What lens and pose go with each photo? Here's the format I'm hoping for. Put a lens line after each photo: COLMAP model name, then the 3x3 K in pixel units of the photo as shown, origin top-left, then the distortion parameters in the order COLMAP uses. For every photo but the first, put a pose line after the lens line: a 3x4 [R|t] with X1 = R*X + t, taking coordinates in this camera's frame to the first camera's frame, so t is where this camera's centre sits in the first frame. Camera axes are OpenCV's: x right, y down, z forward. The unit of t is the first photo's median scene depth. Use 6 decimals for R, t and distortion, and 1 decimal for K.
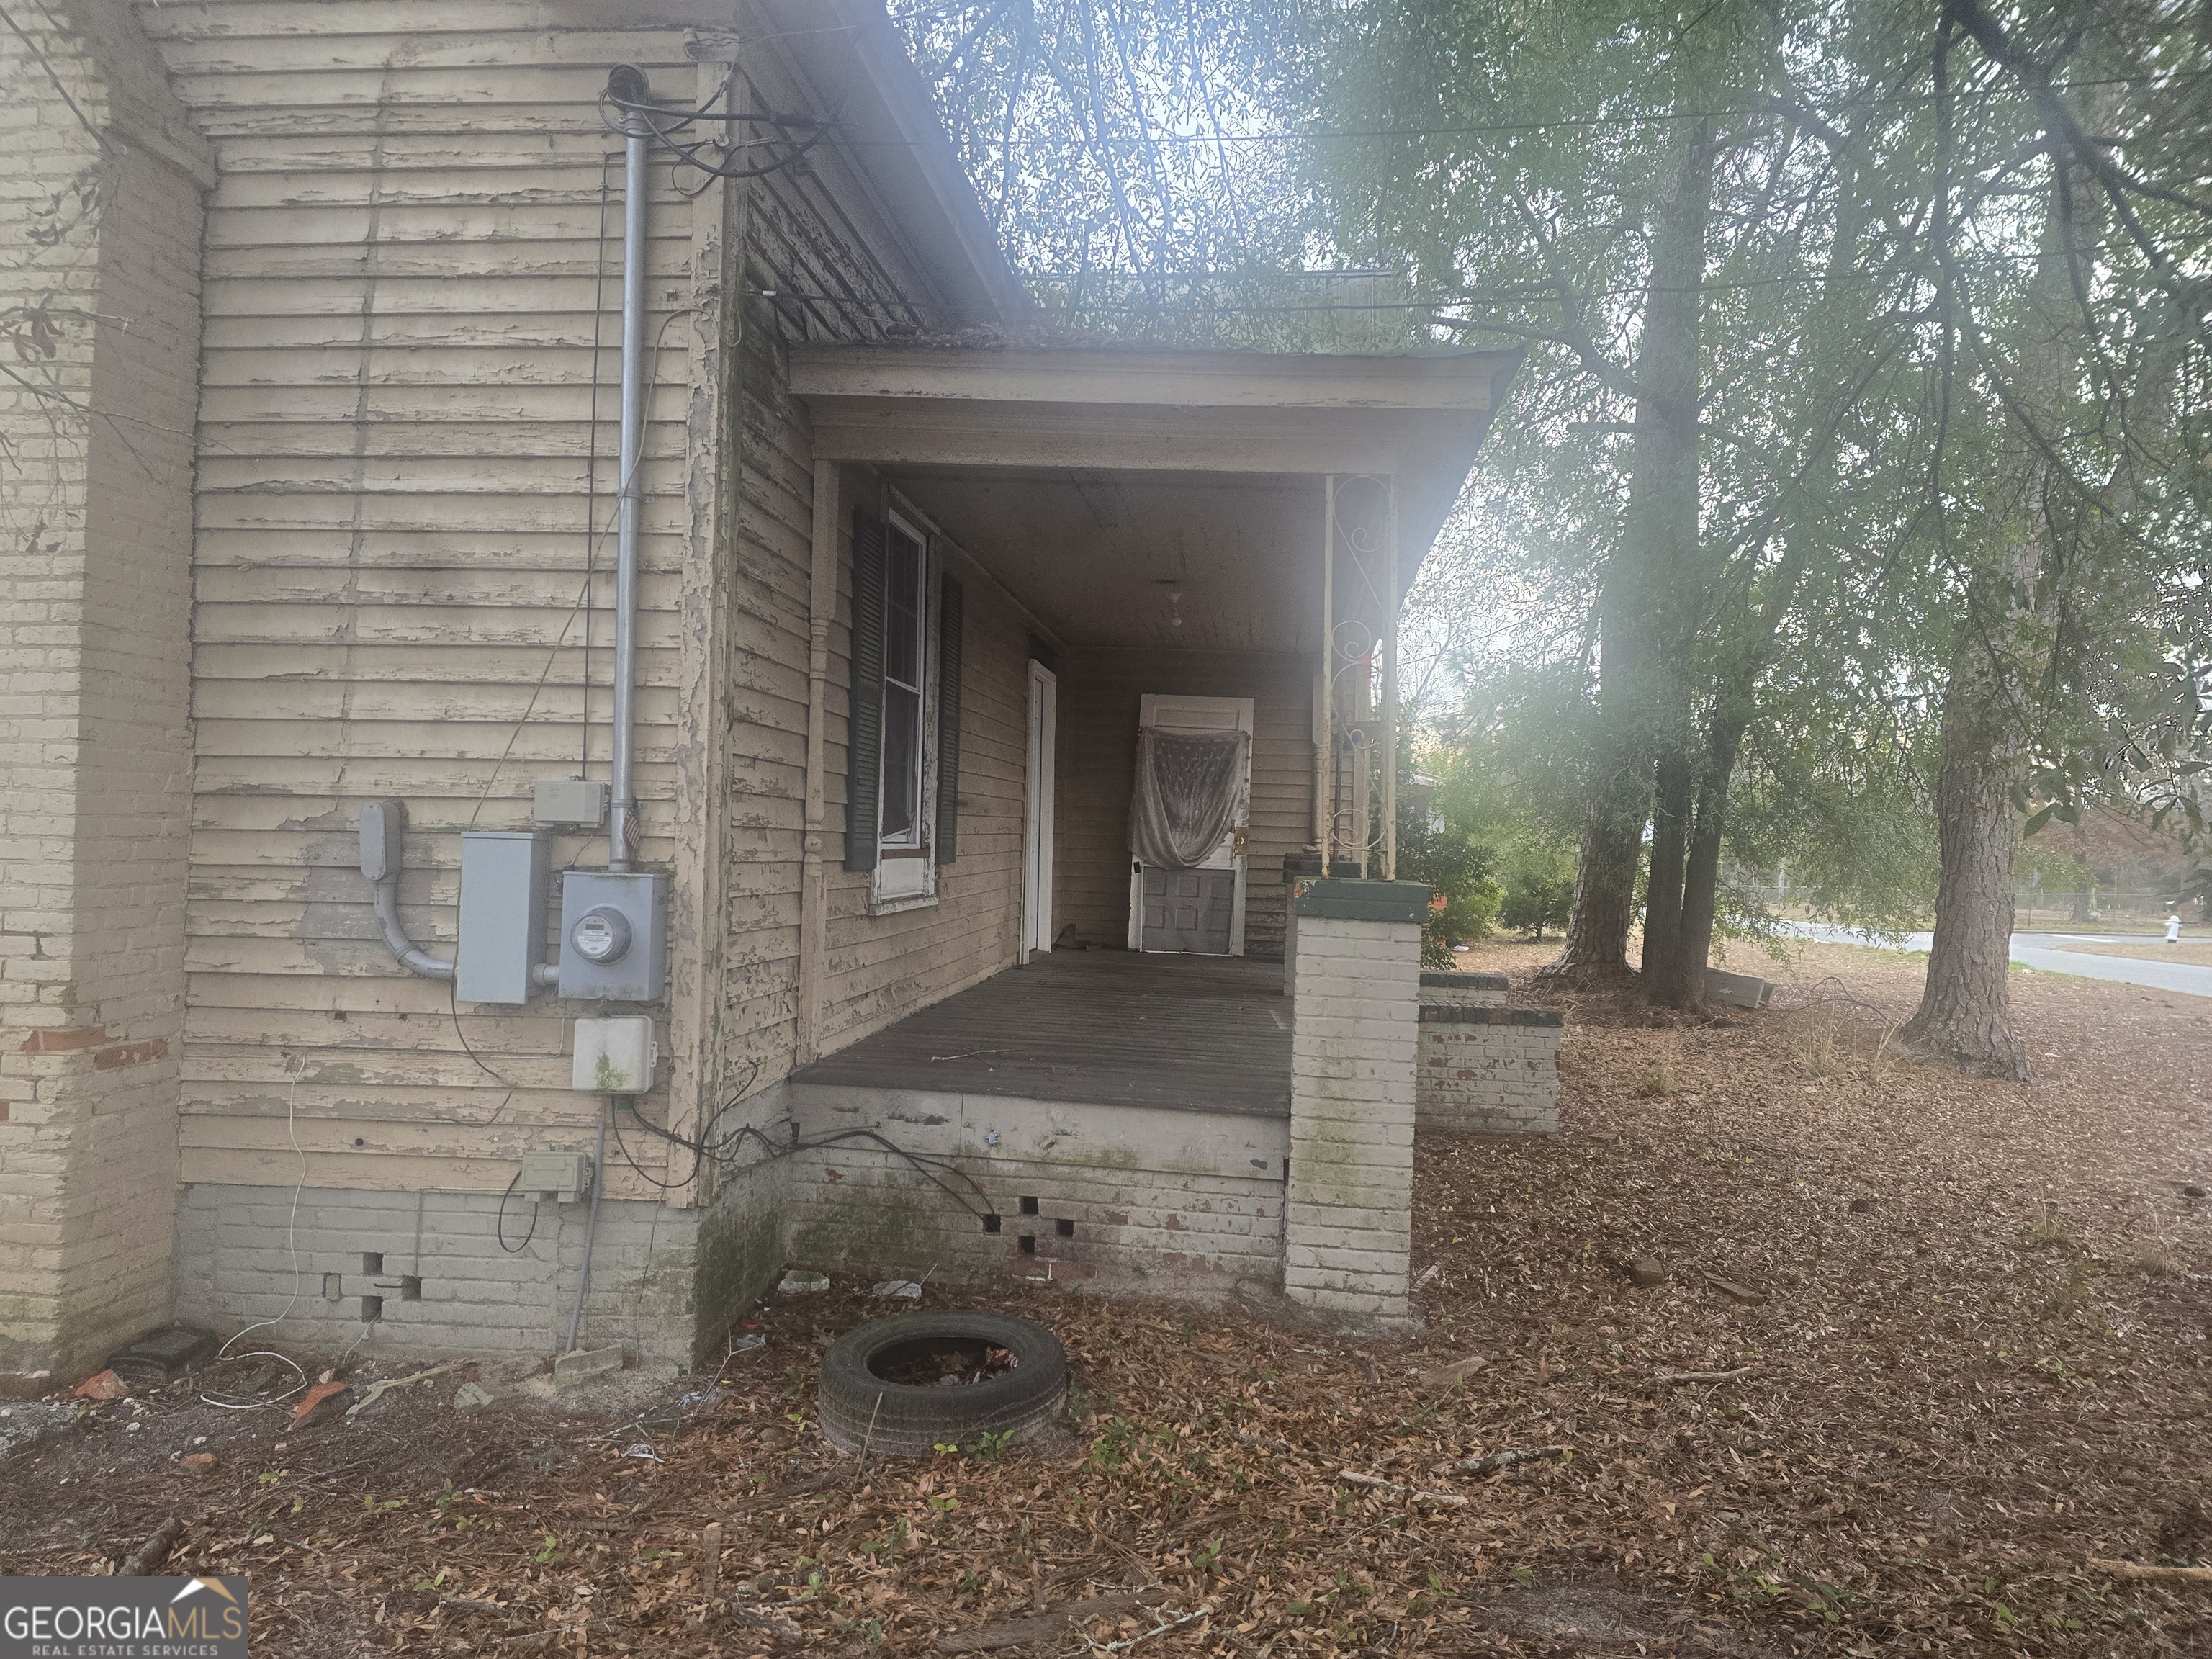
lens RADIAL K [[1542.4, 0, 1139.9], [0, 1542.4, 818.5], [0, 0, 1]] dist [0.096441, -0.089290]
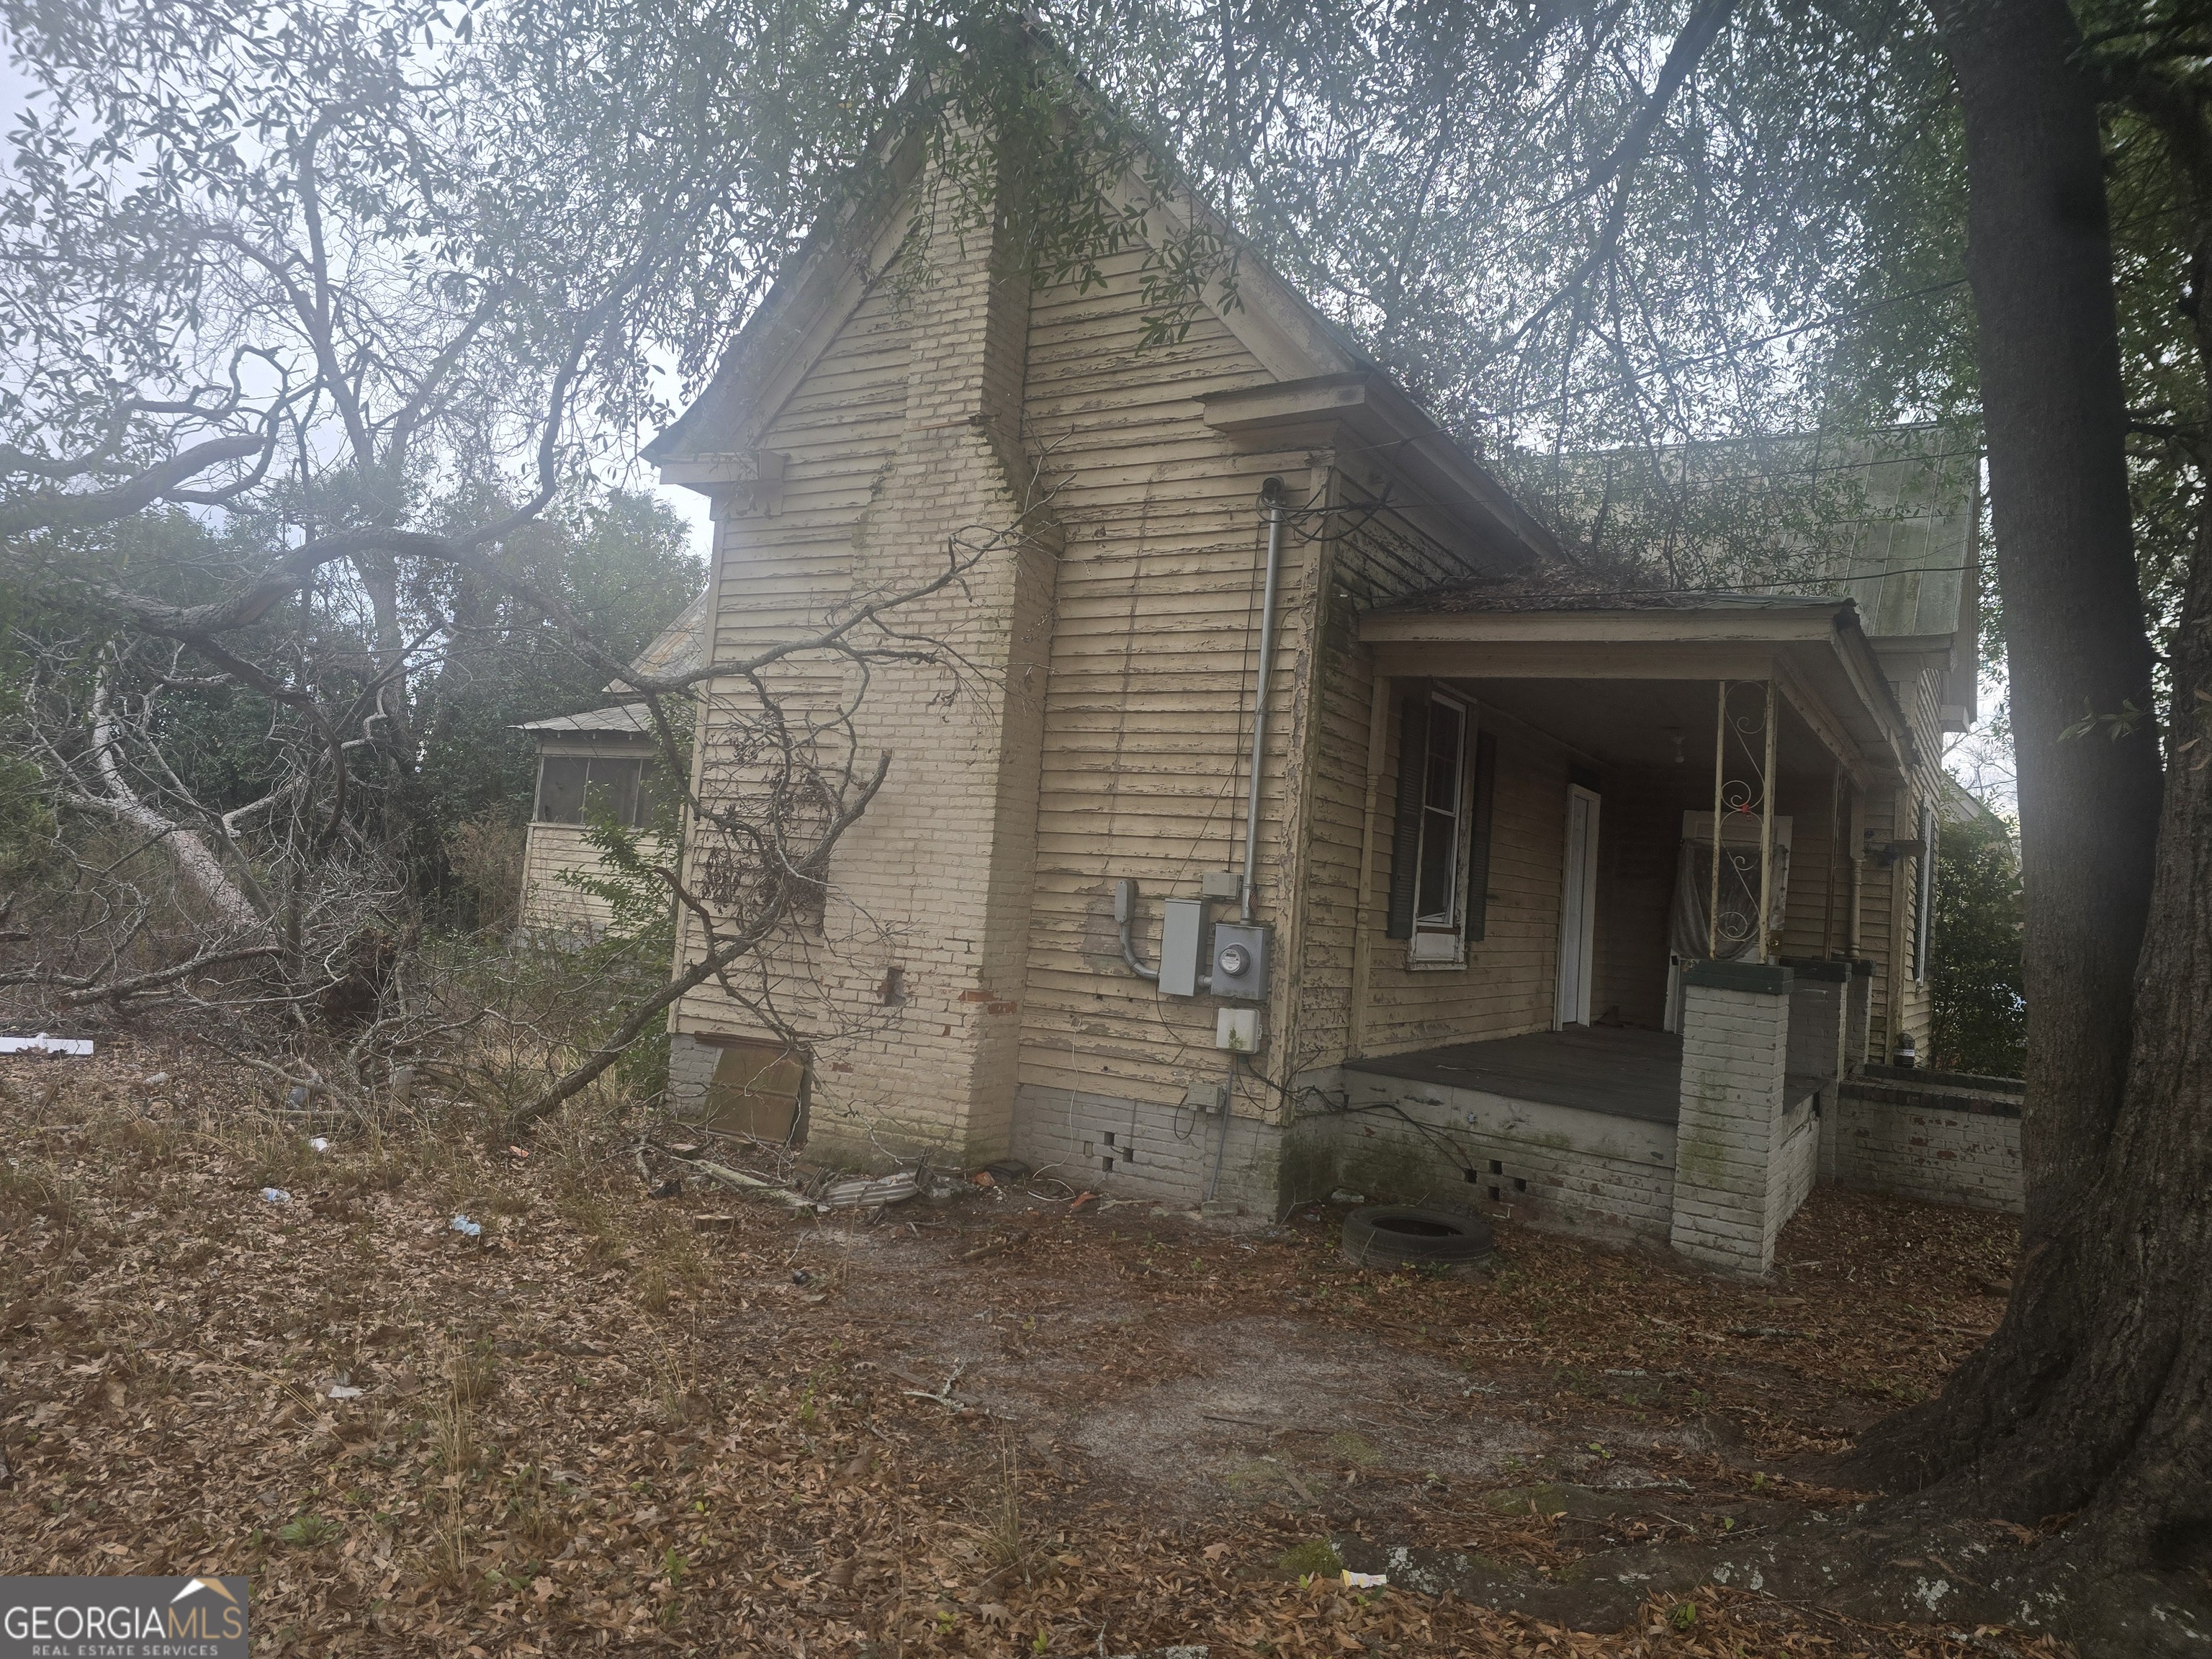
lens RADIAL K [[1542.4, 0, 1139.9], [0, 1542.4, 818.5], [0, 0, 1]] dist [0.096441, -0.089290]
pose [[0.919689, 0.024387, -0.391890, 0.230555], [-0.047211, 0.997697, -0.048708, 0.004180], [0.389800, 0.063297, 0.918722, -0.639340]]
